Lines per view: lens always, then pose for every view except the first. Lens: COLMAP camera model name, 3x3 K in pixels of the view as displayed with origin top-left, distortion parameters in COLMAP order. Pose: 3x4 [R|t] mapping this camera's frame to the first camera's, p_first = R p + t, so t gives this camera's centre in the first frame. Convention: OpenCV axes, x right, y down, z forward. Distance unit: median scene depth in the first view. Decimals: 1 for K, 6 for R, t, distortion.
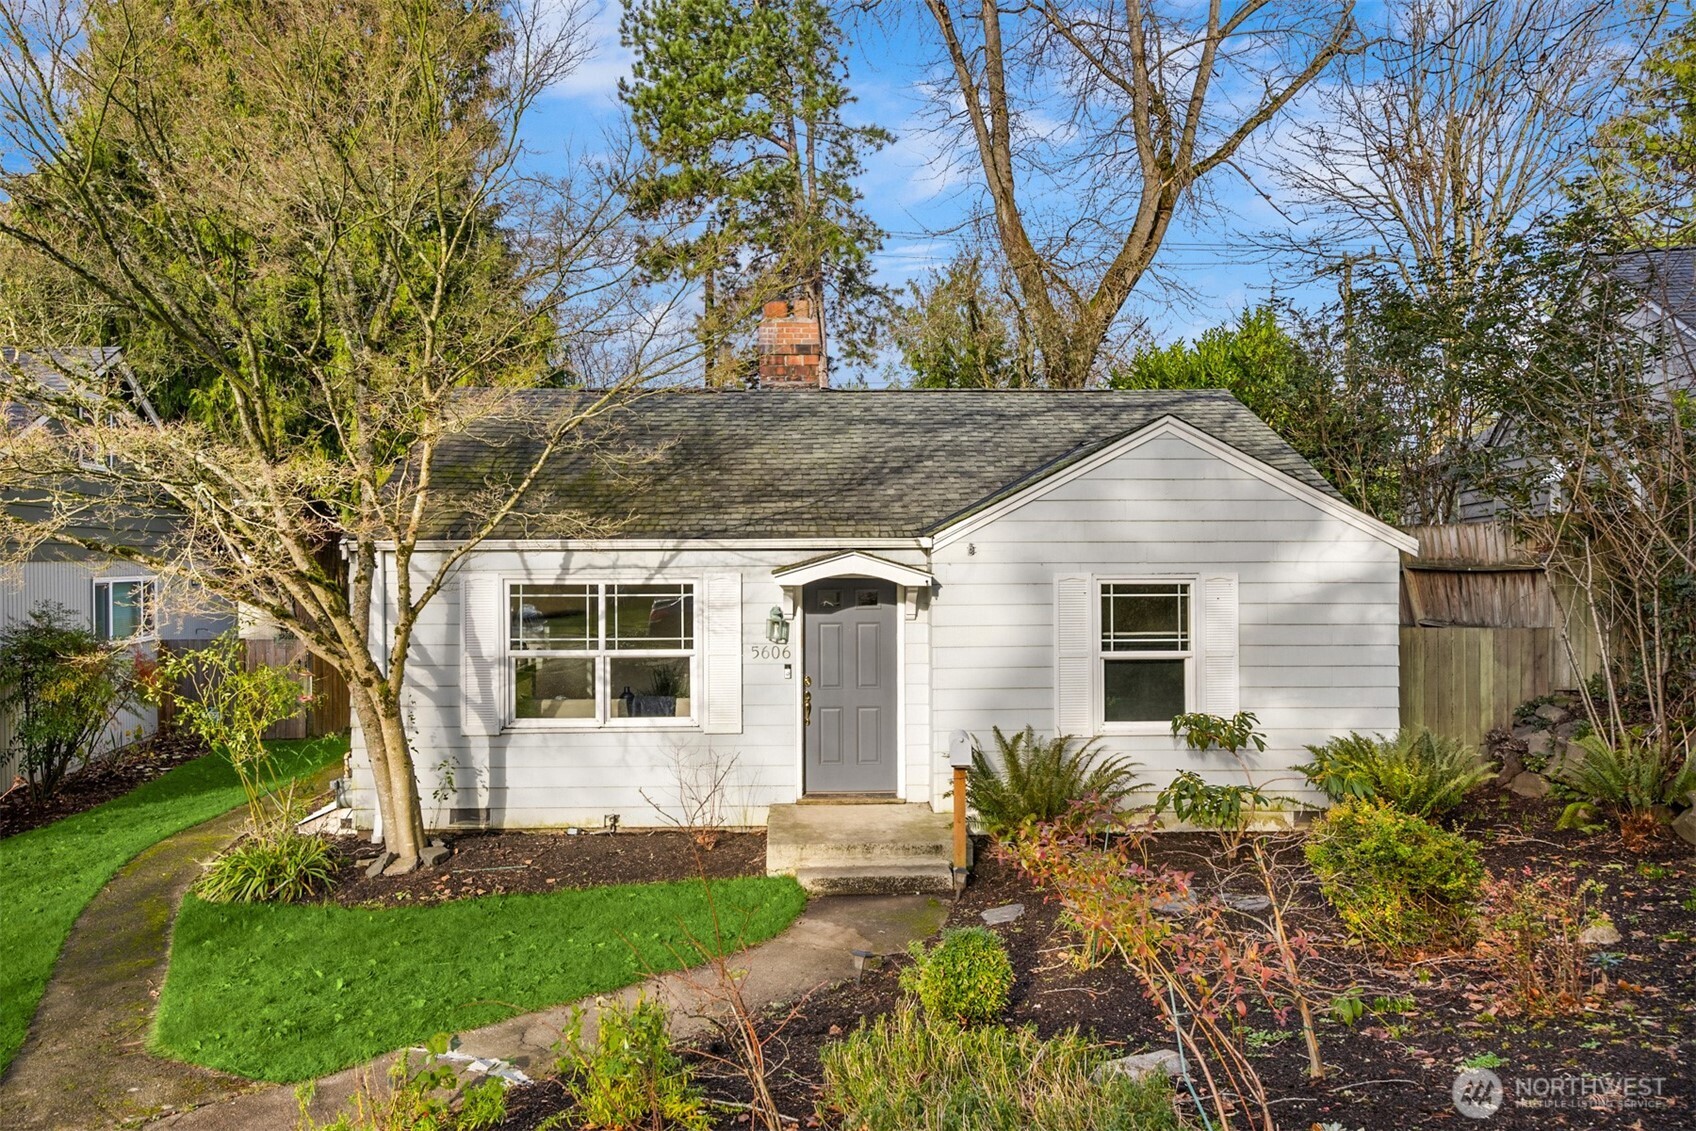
lens RADIAL K [[1157.7, 0, 845.5], [0, 1157.7, 556.6], [0, 0, 1]] dist [-0.000816, -0.001961]
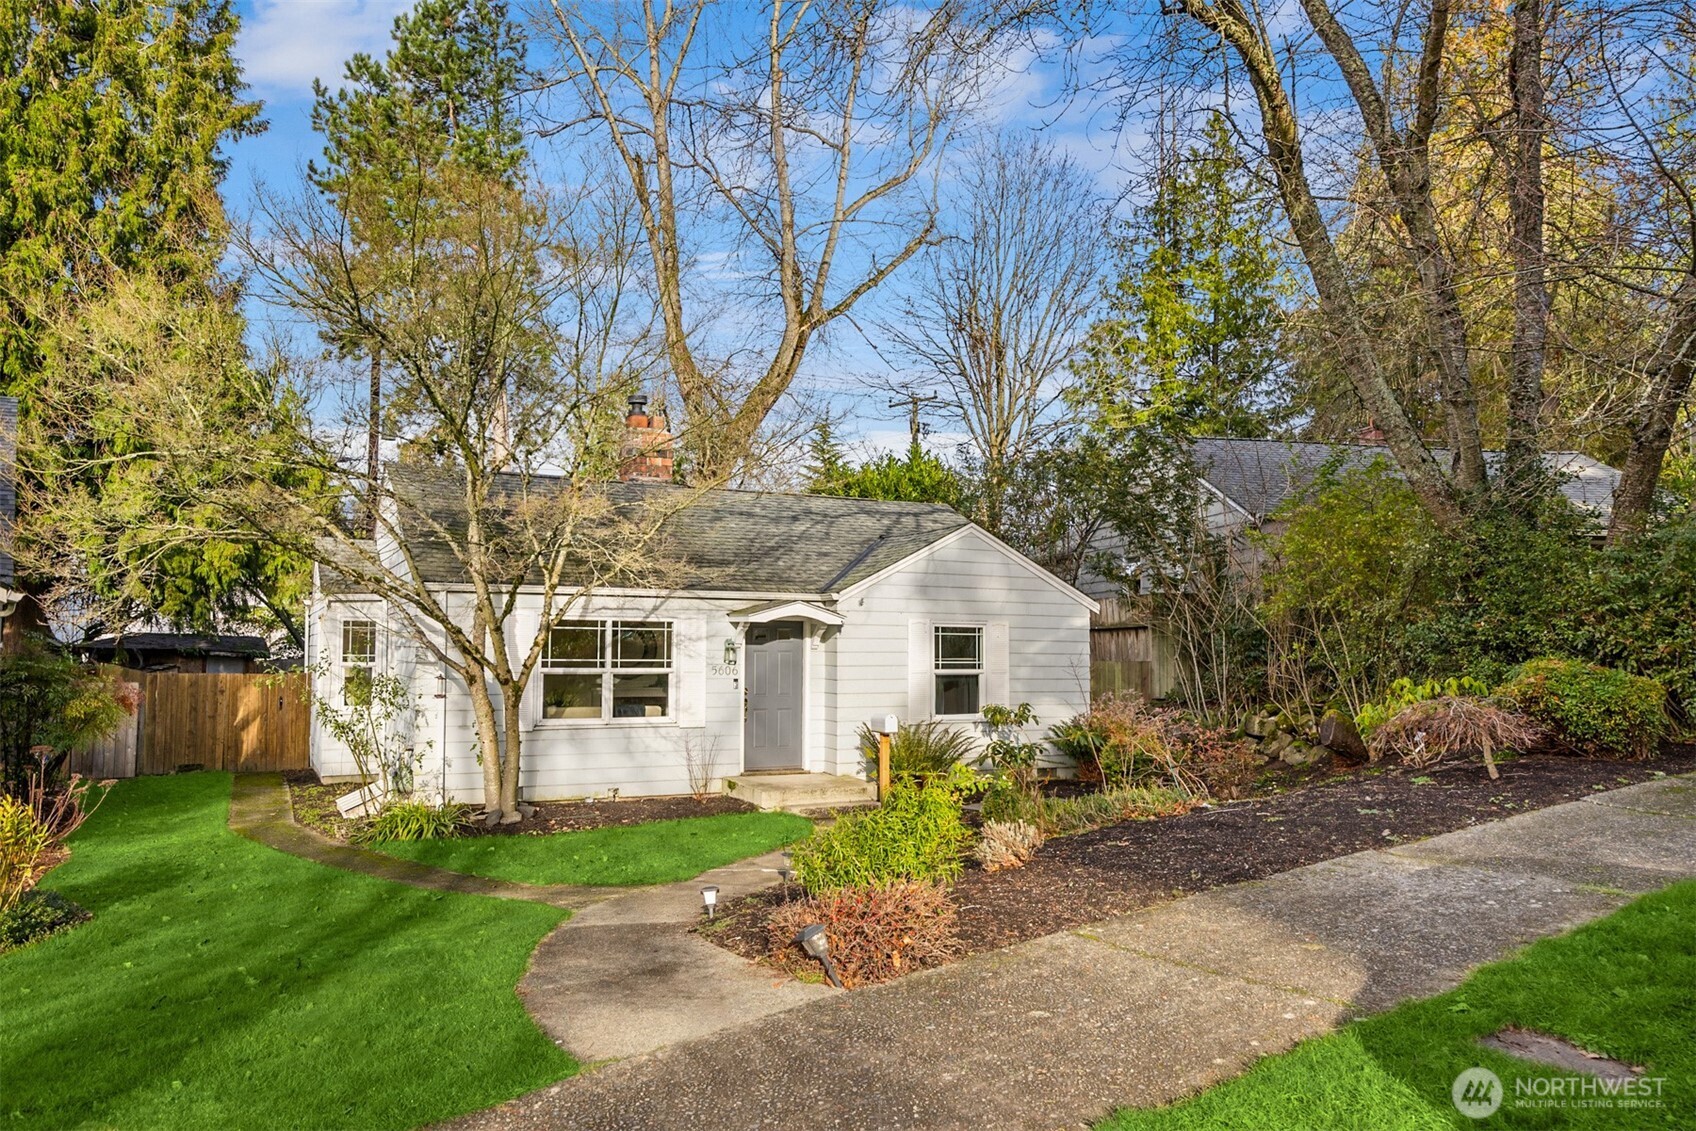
lens RADIAL K [[1157.7, 0, 850.1], [0, 1157.7, 572.2], [0, 0, 1]] dist [-0.000816, -0.001961]
pose [[0.912308, 0.038462, 0.407695, -0.512914], [-0.012341, 0.997710, -0.066508, 0.054406], [-0.409320, 0.055644, 0.910693, -0.380099]]
